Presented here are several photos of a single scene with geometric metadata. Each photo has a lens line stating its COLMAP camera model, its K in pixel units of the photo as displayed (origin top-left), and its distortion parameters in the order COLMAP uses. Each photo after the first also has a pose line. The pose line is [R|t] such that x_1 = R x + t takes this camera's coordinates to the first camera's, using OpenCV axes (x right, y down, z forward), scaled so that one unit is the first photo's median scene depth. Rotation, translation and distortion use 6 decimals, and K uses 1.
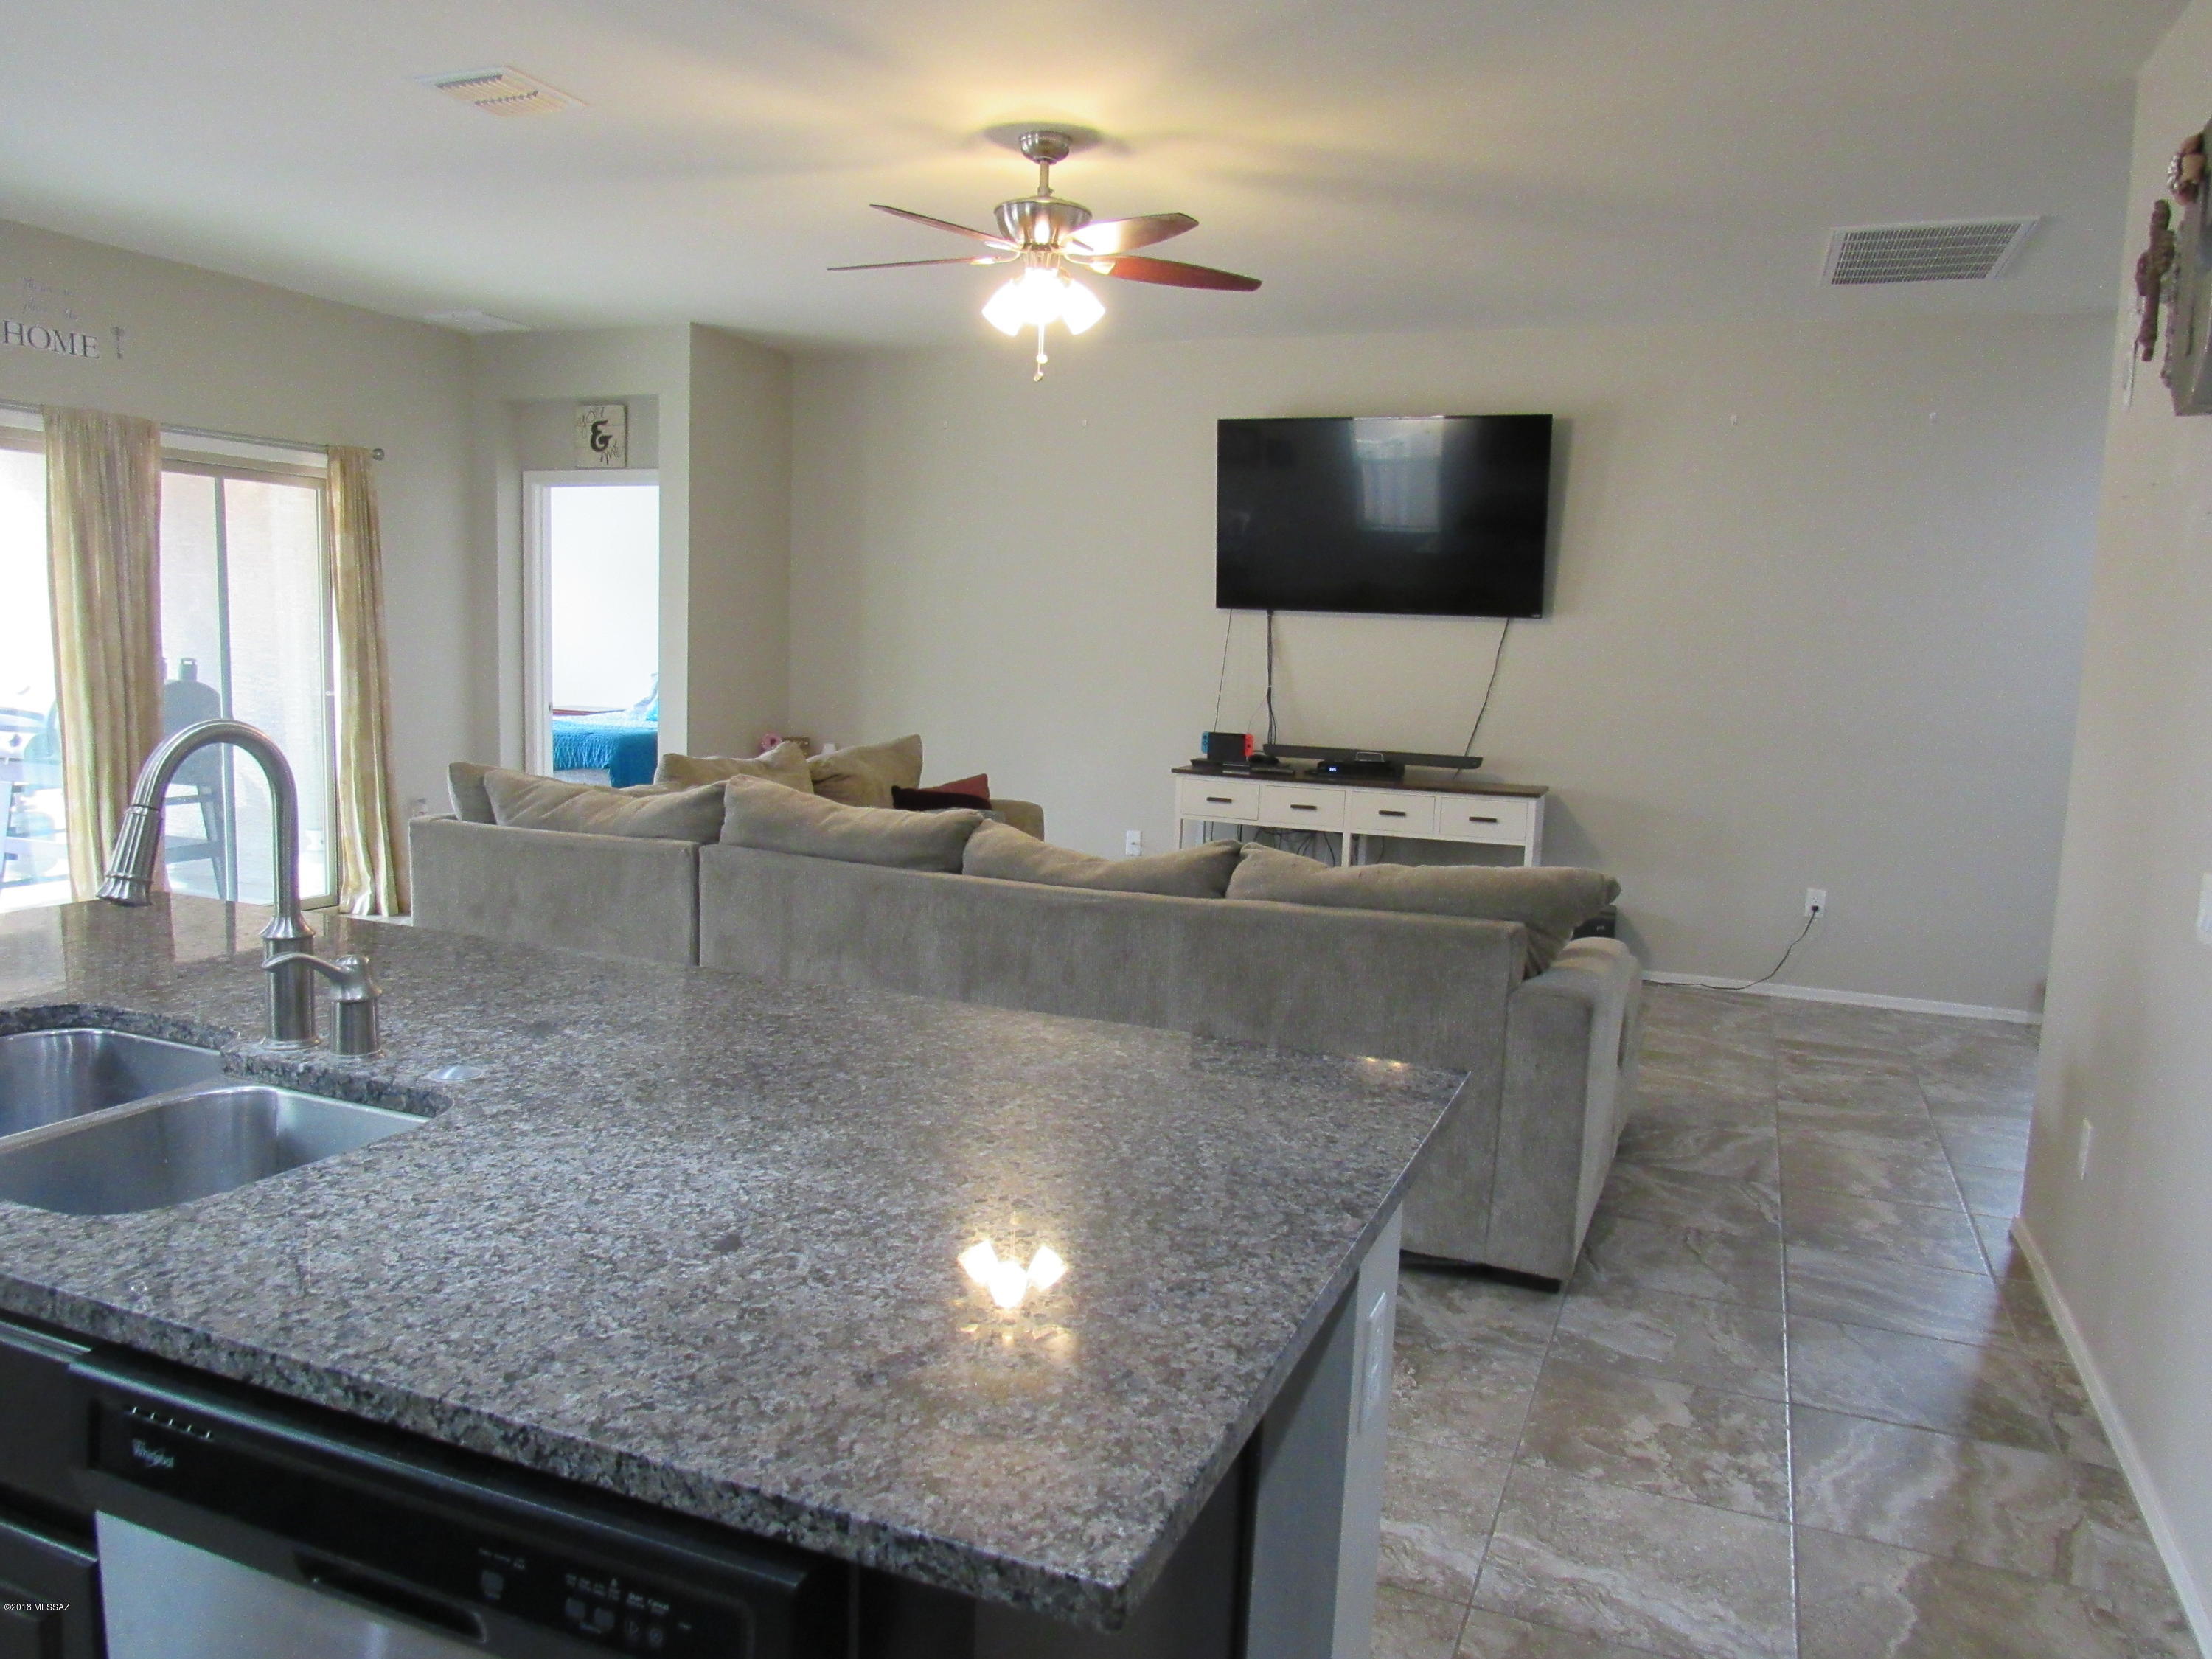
lens RADIAL K [[1576.5, 0, 1106.0], [0, 1576.5, 829.5], [0, 0, 1]] dist [-0.028836, 0.007946]
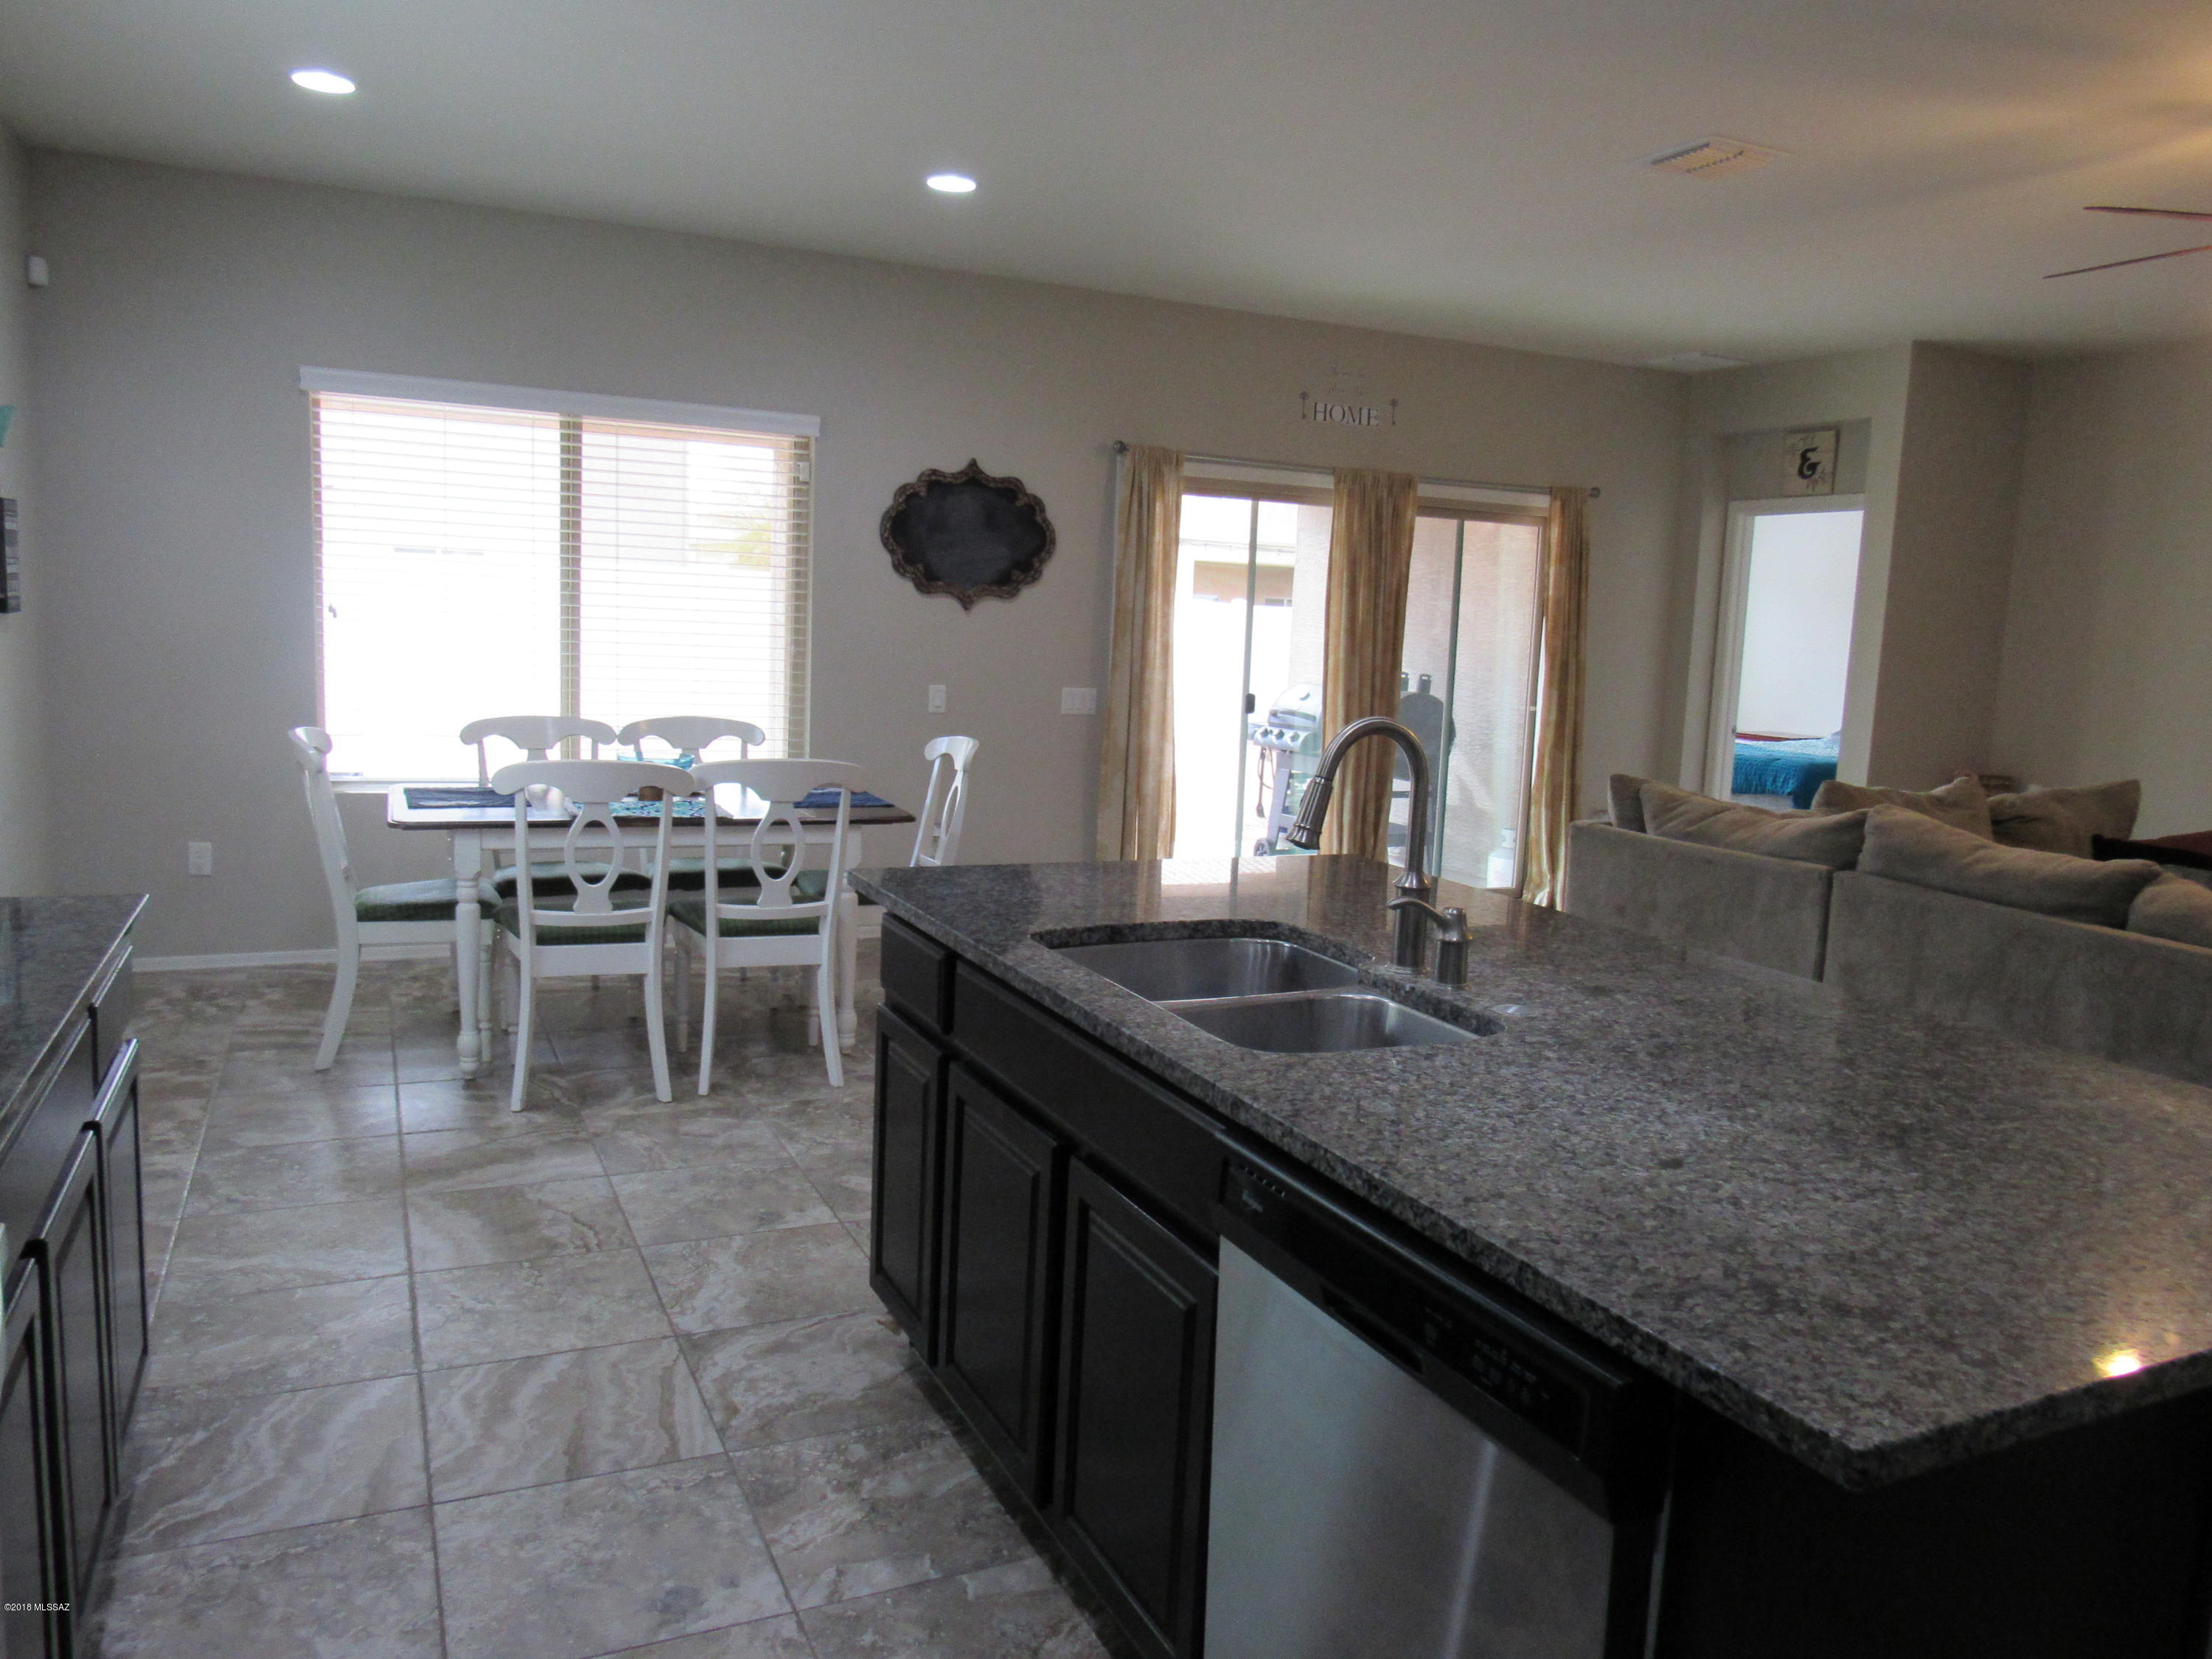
lens RADIAL K [[1576.5, 0, 1106.0], [0, 1576.5, 829.5], [0, 0, 1]] dist [-0.028836, 0.007946]
pose [[0.738246, 0.086119, -0.669012, 0.163242], [-0.096585, 0.995092, 0.021514, 0.018138], [0.667581, 0.048733, 0.742940, -0.144061]]
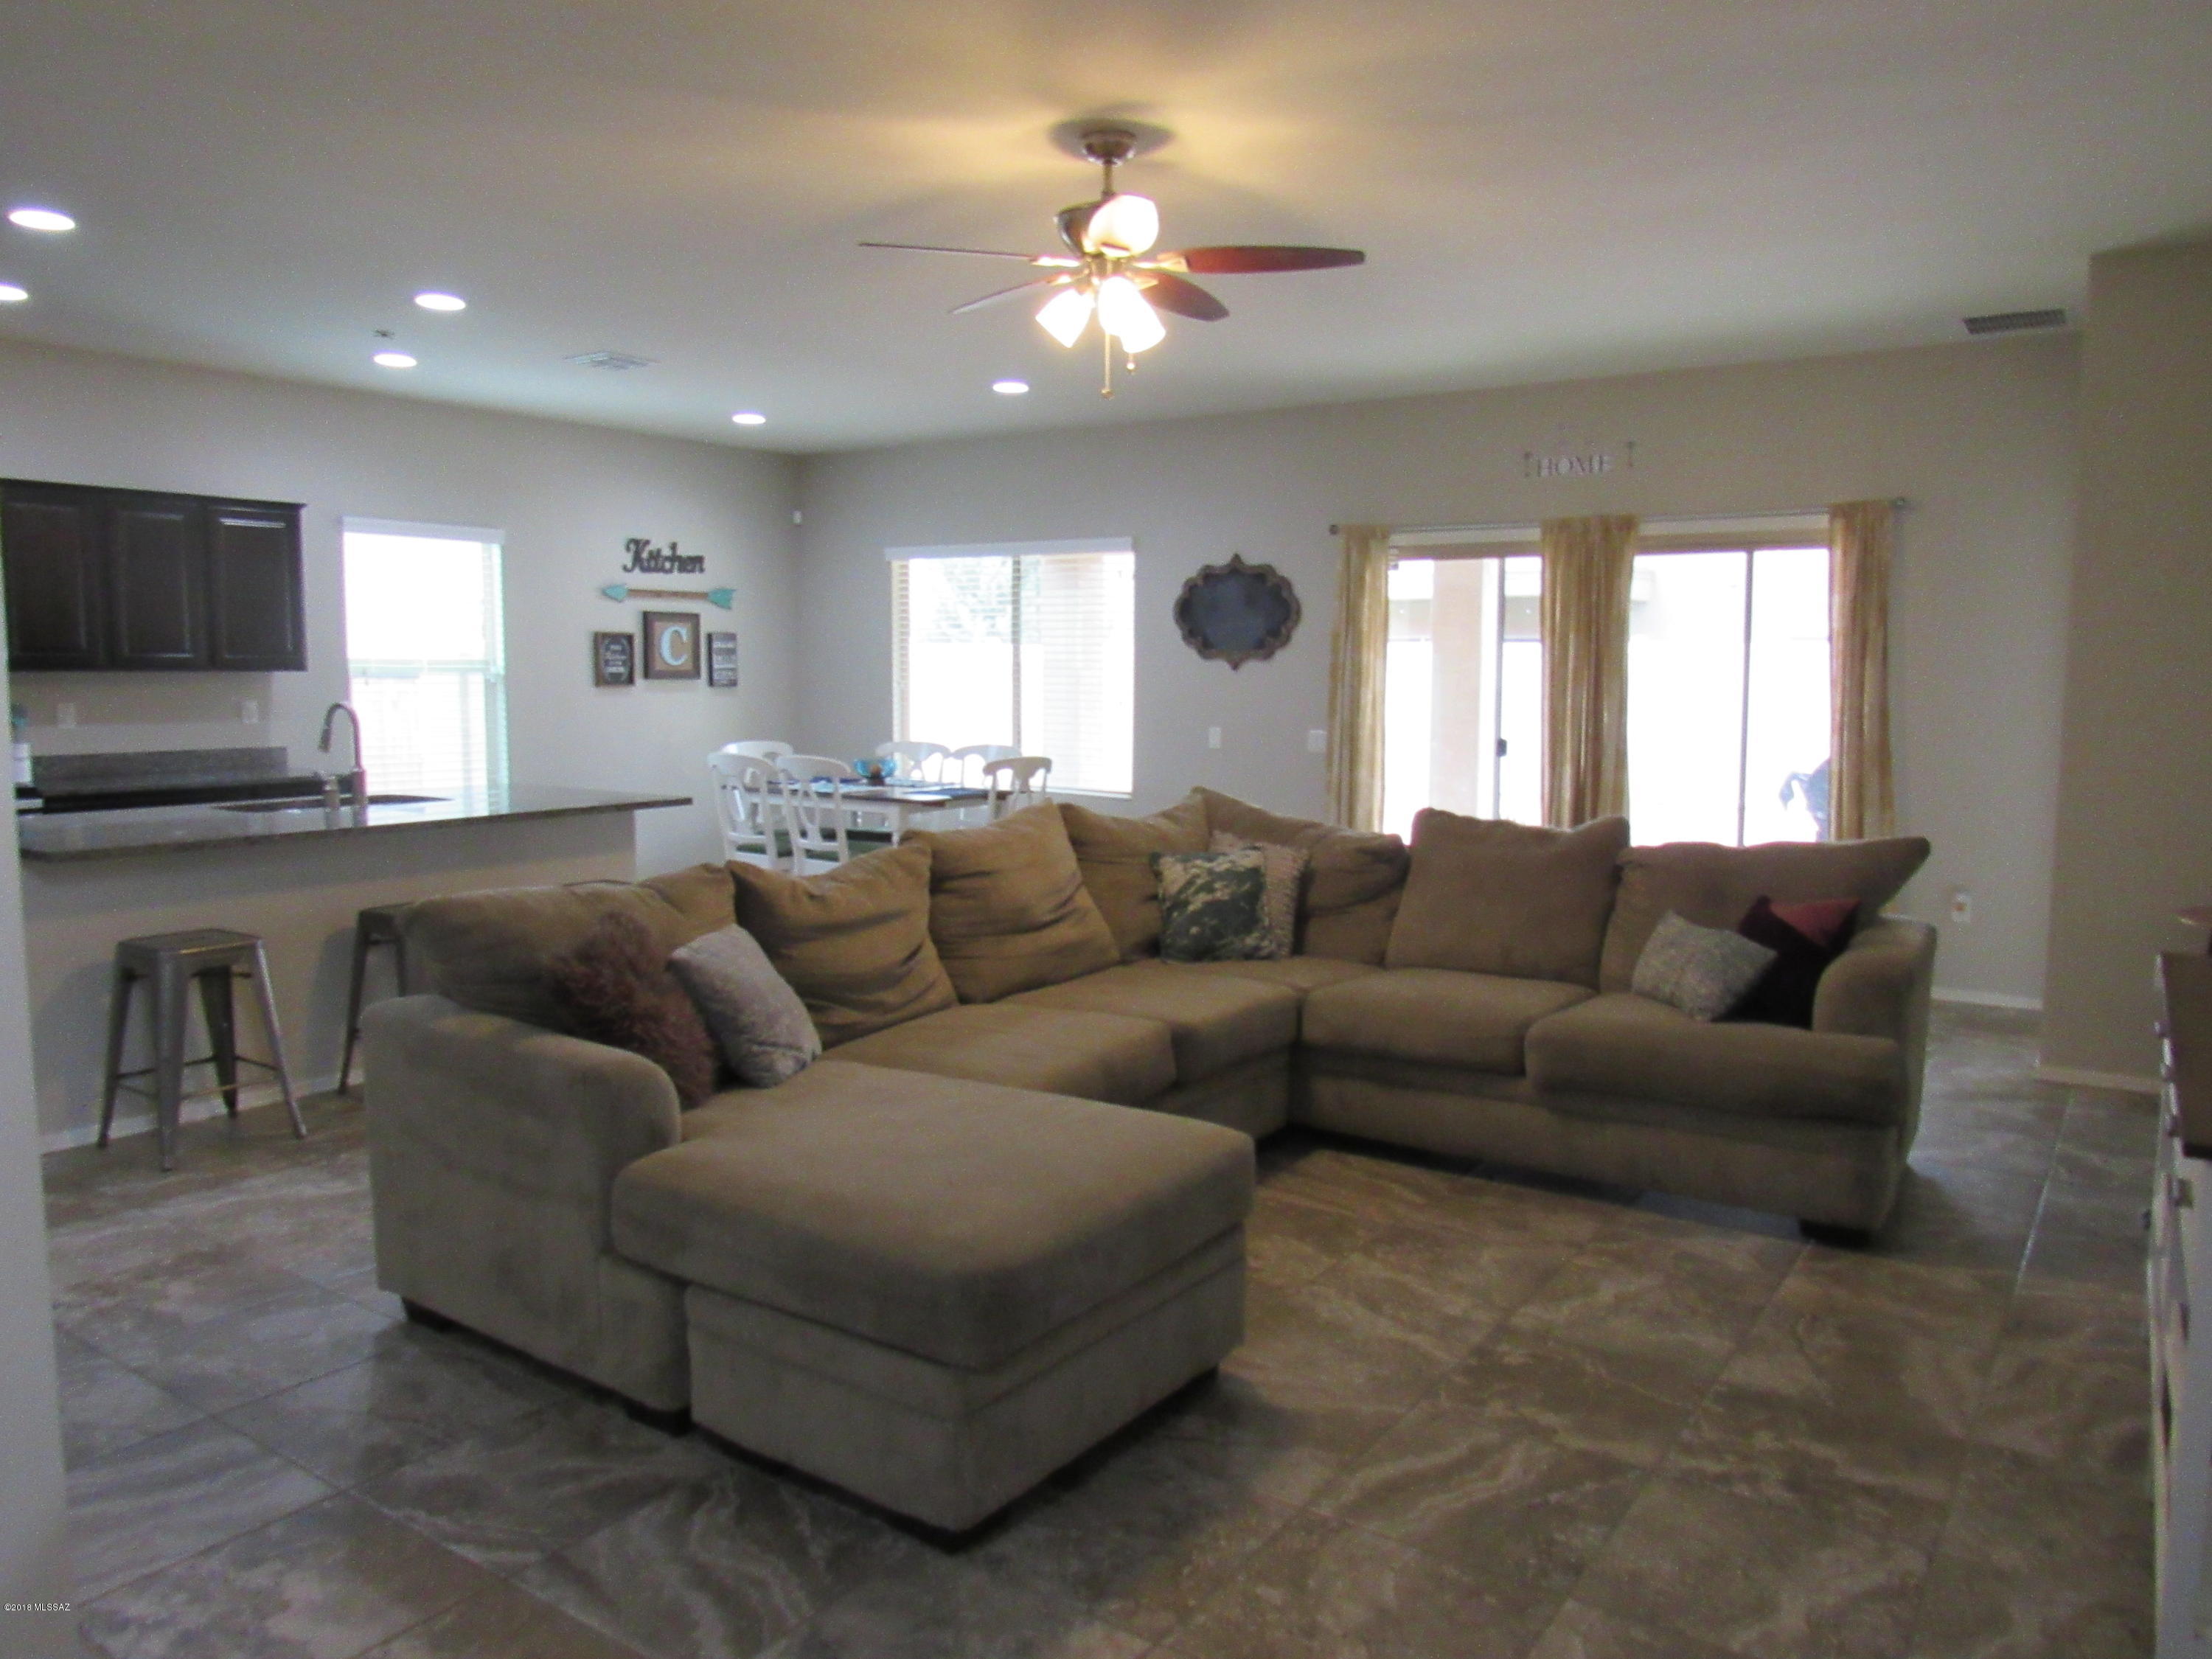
lens RADIAL K [[1593.1, 0, 1106.0], [0, 1593.1, 829.5], [0, 0, 1]] dist [-0.008082, -0.000539]
pose [[-0.220006, 0.063473, -0.973431, 2.413670], [-0.129271, 0.987183, 0.093586, -0.335083], [0.966895, 0.146426, -0.208981, 3.346824]]
